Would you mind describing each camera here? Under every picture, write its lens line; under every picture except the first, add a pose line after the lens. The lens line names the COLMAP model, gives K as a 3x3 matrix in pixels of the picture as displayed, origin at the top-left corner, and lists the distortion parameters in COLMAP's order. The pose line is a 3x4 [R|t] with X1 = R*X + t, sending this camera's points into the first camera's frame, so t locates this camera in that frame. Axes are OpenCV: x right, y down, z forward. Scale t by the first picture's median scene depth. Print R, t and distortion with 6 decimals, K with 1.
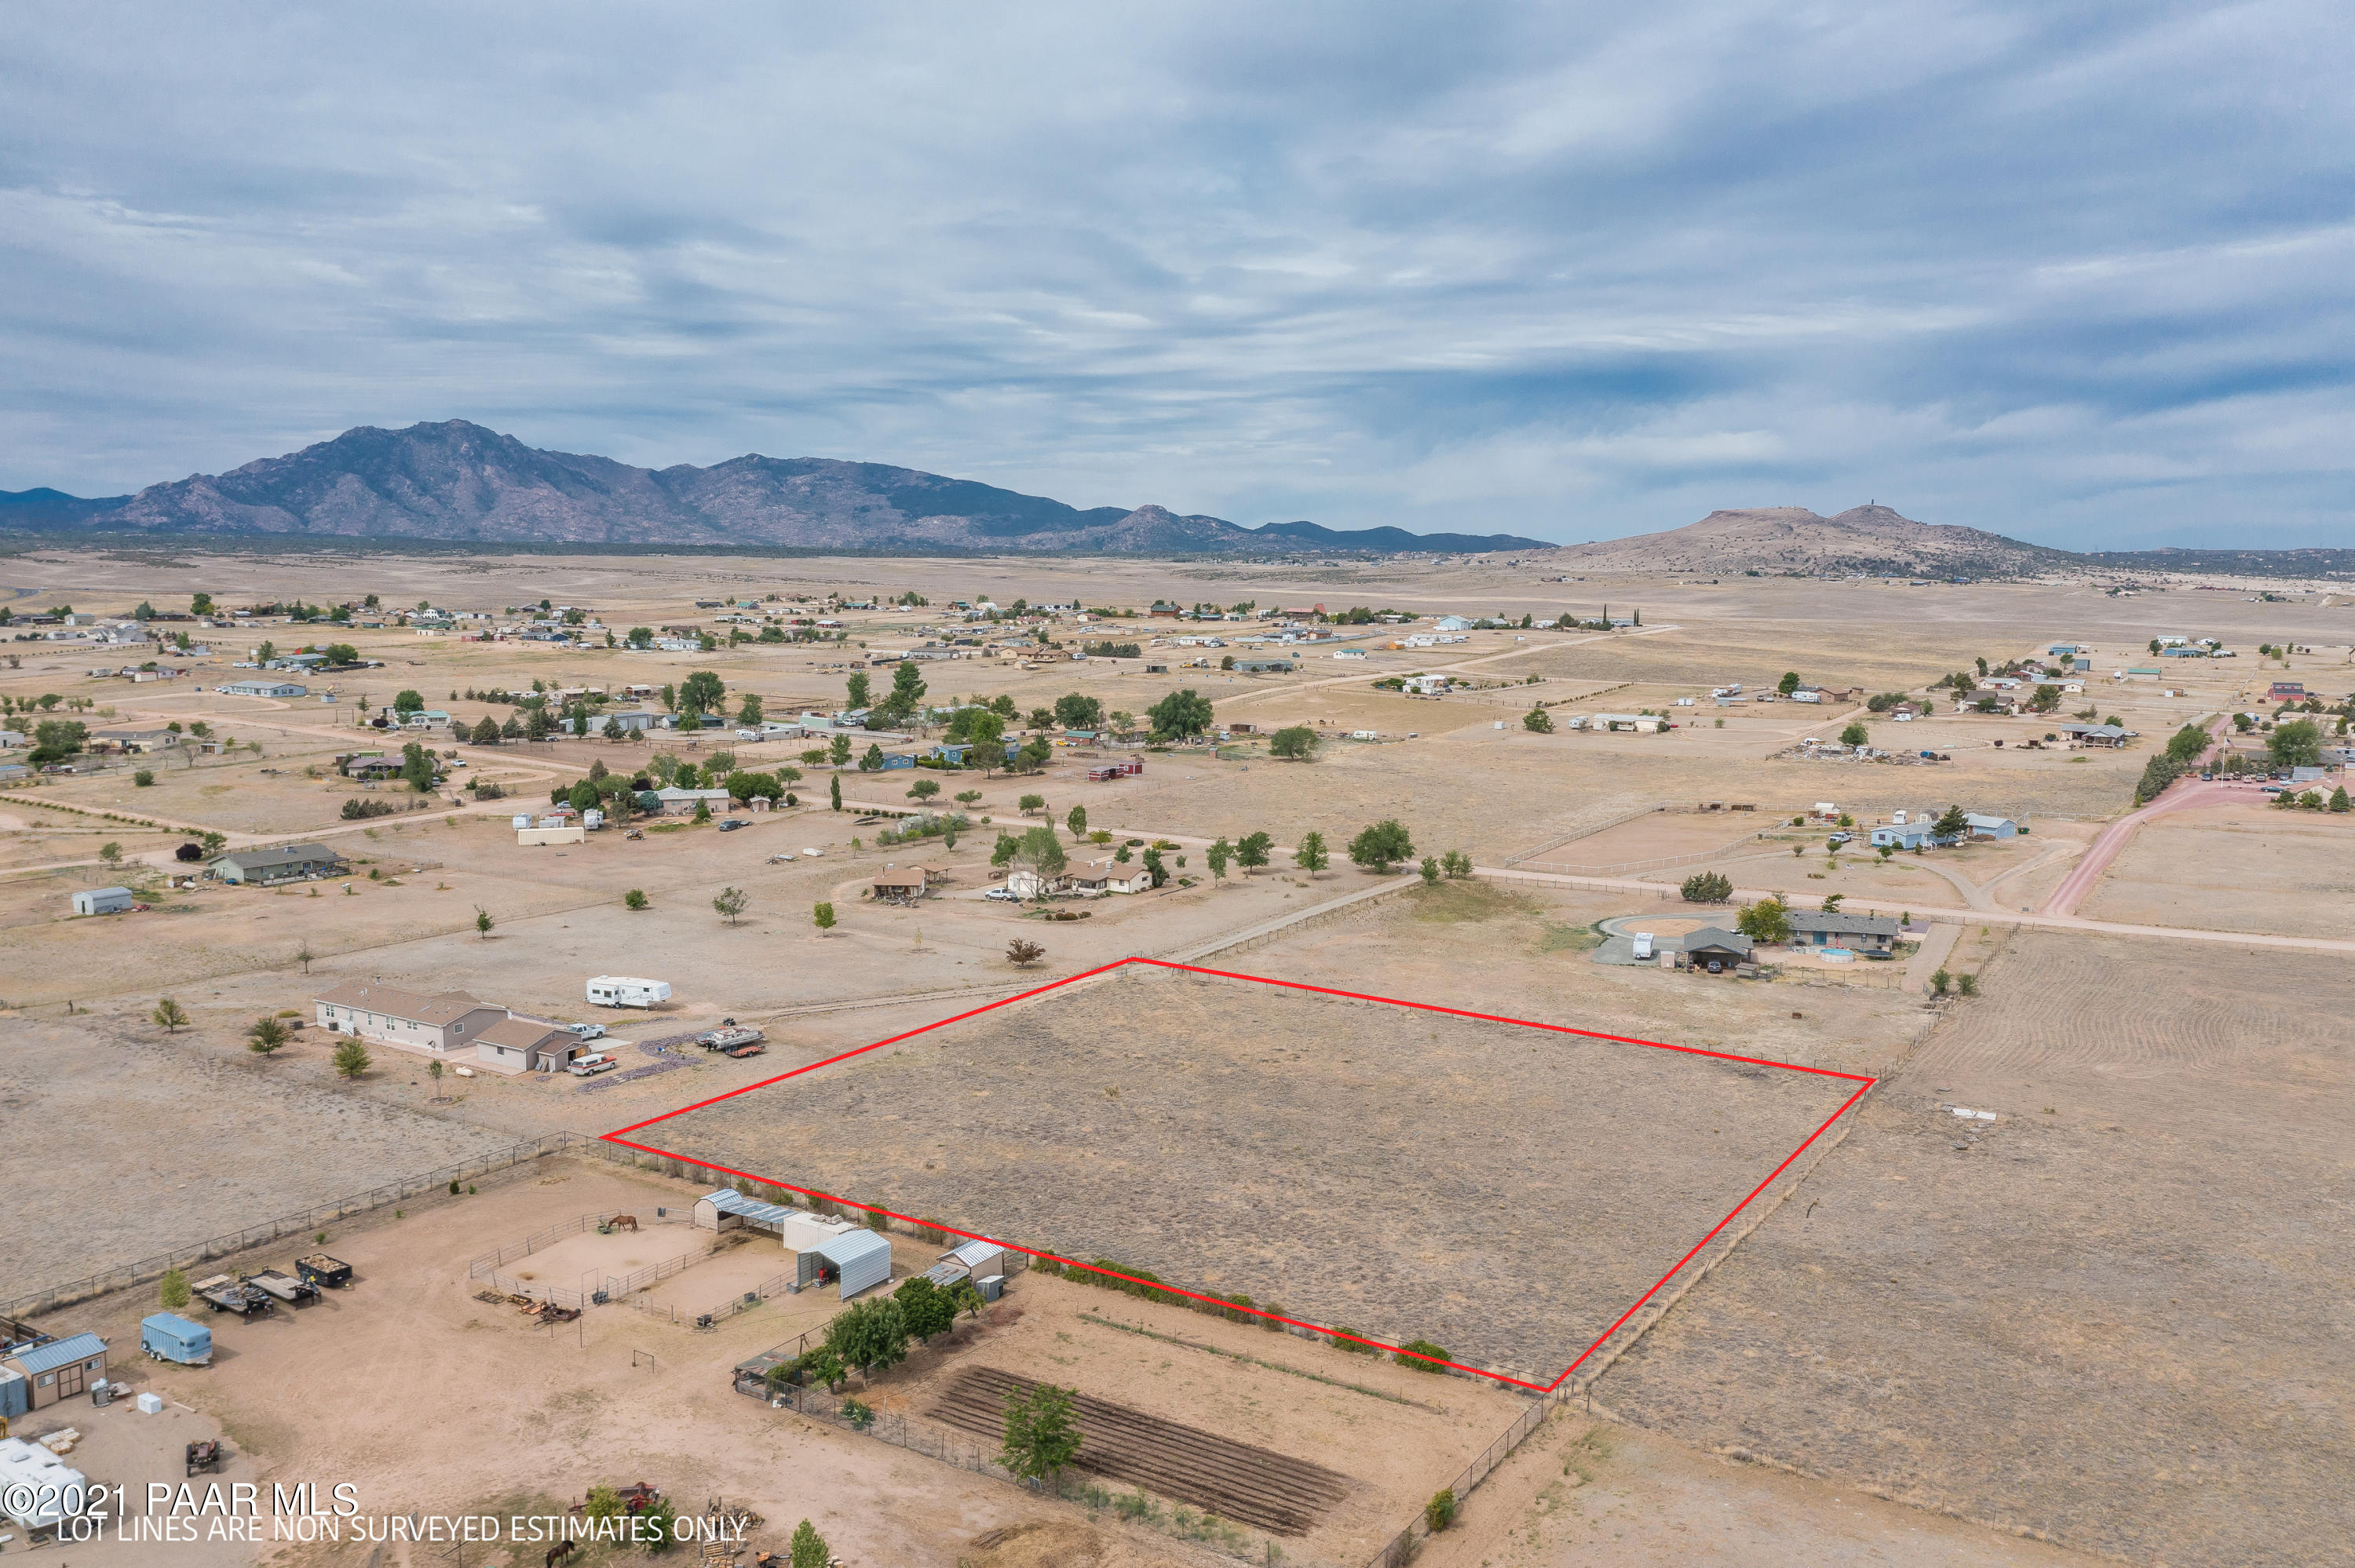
lens RADIAL K [[1977.1, 0, 1203.1], [0, 1977.1, 778.6], [0, 0, 1]] dist [-0.008106, 0.003433]
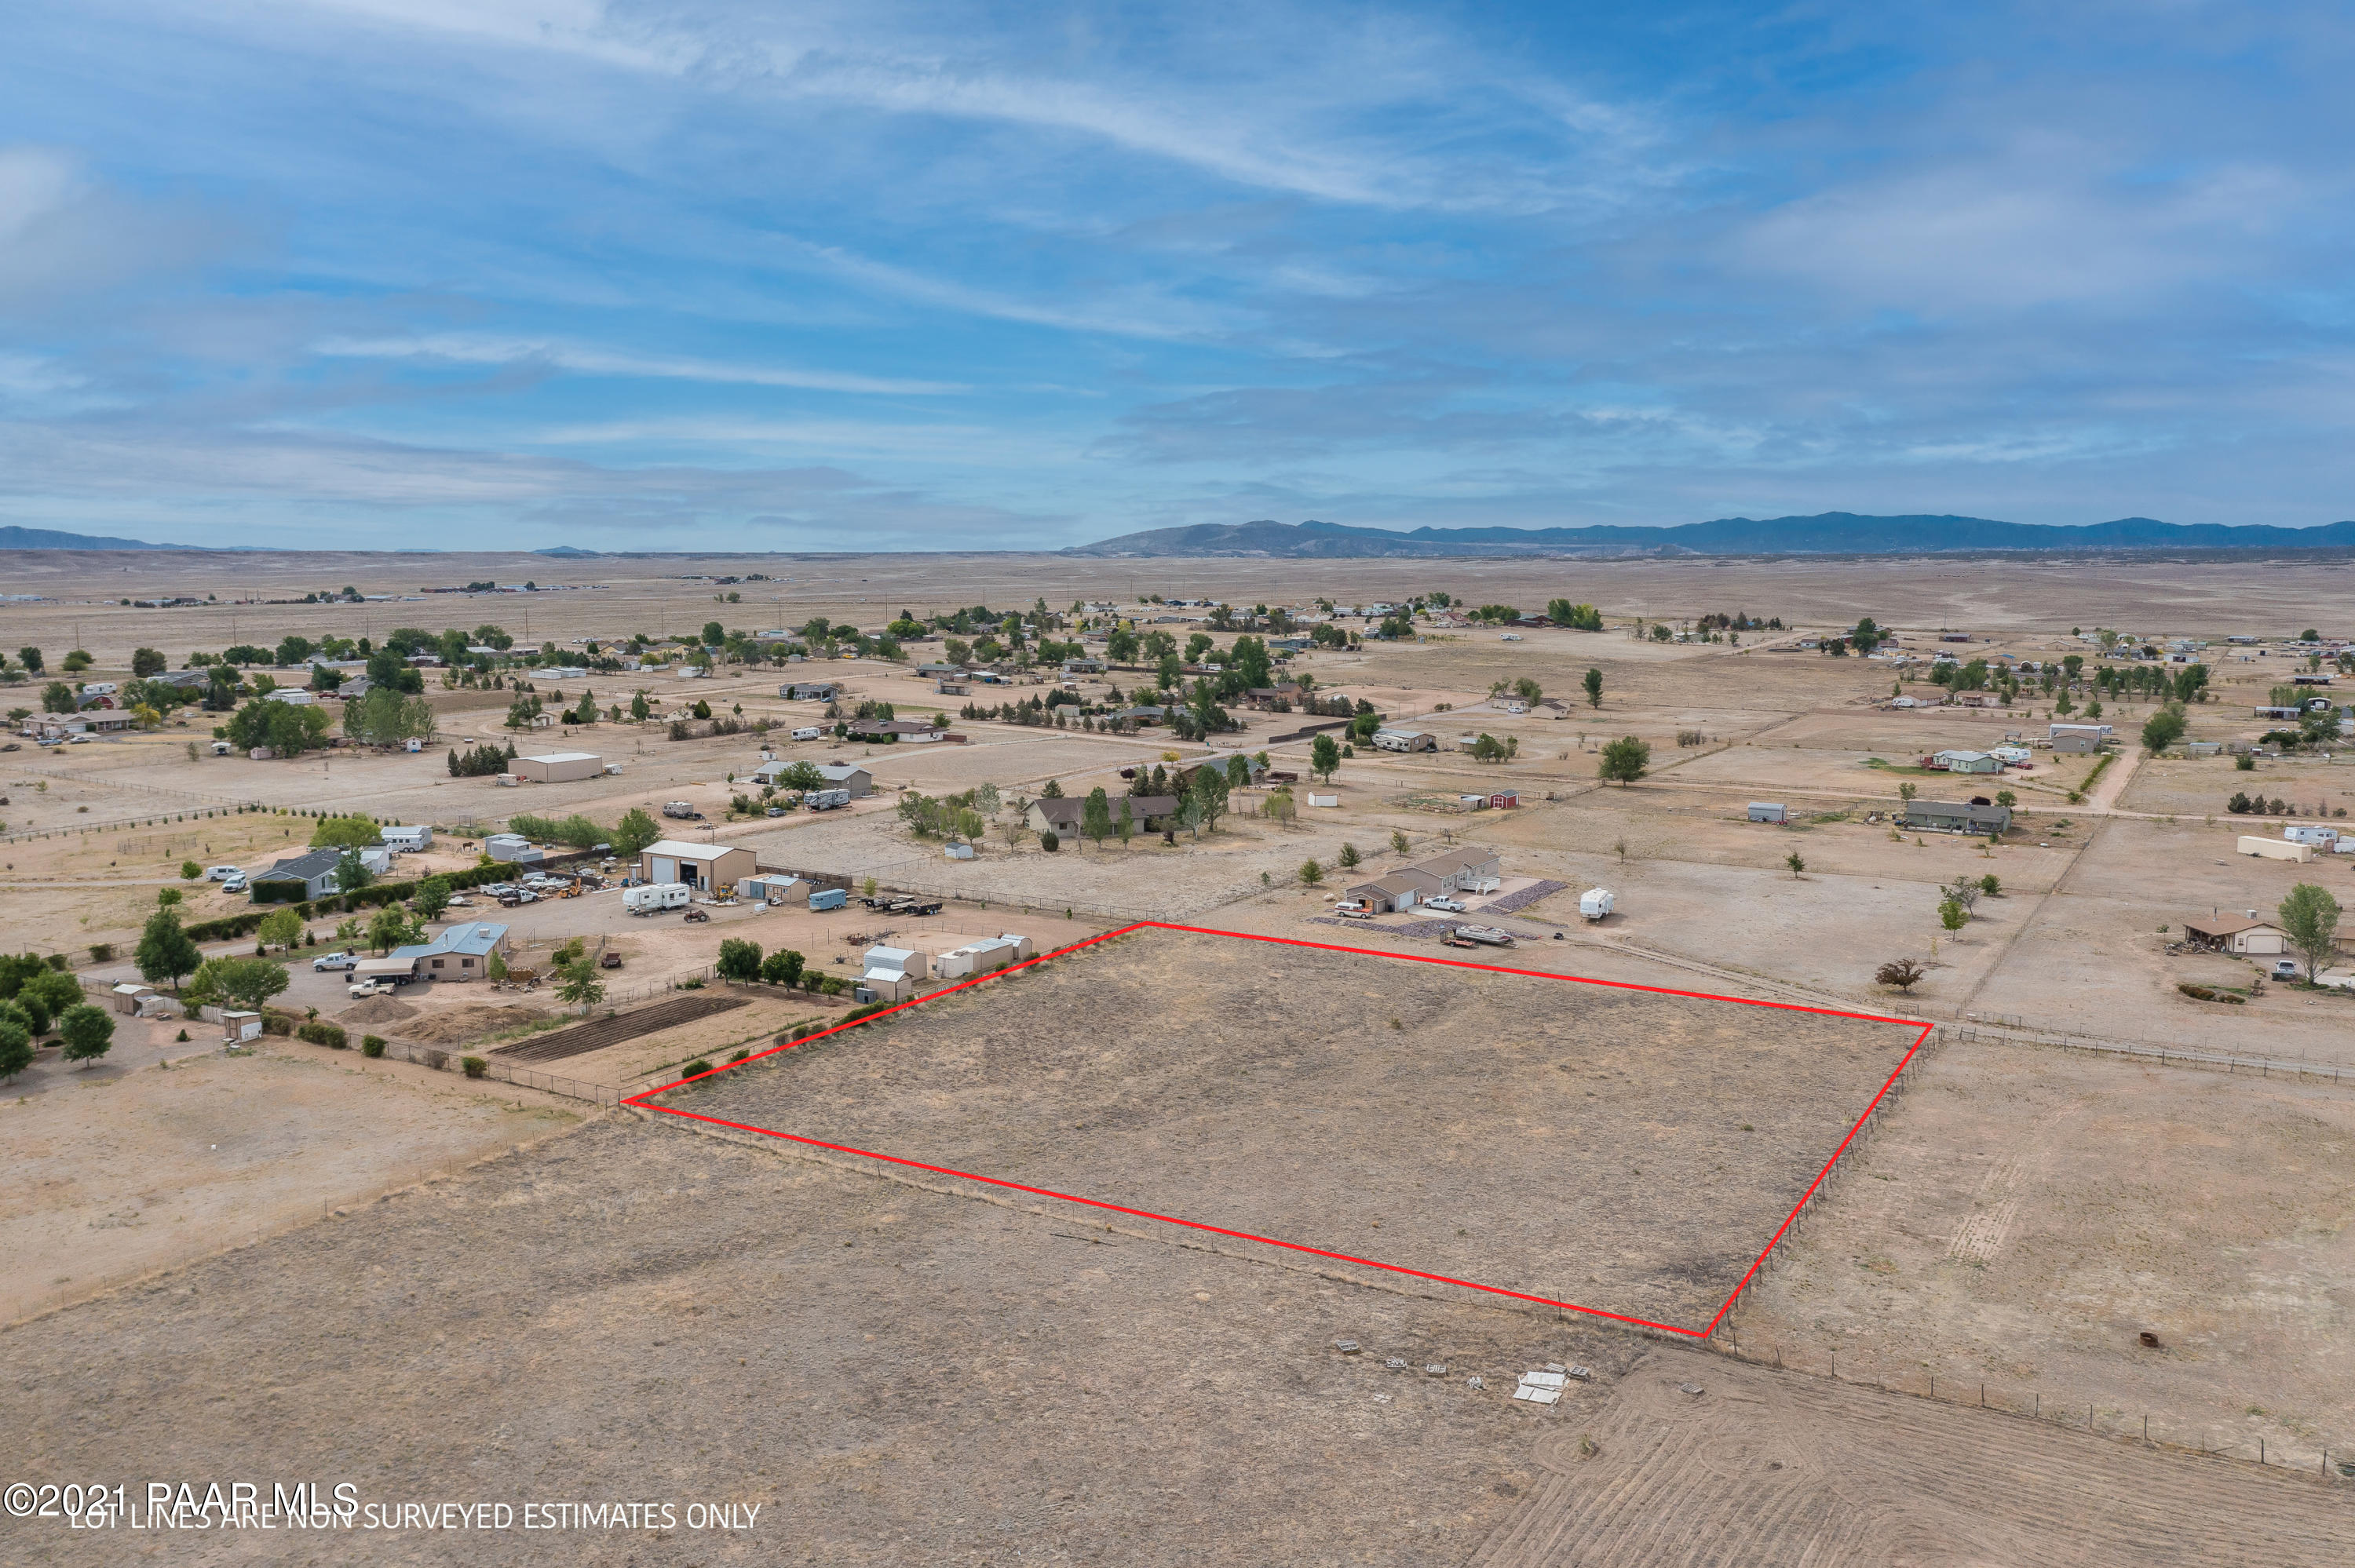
lens RADIAL K [[1899.3, 0, 1166.7], [0, 1899.3, 786.8], [0, 0, 1]] dist [-0.006158, 0.003421]
pose [[0.001646, 0.110081, -0.993921, 0.463557], [-0.118821, 0.986903, 0.109107, -0.029506], [0.992914, 0.117919, 0.014704, 0.420003]]
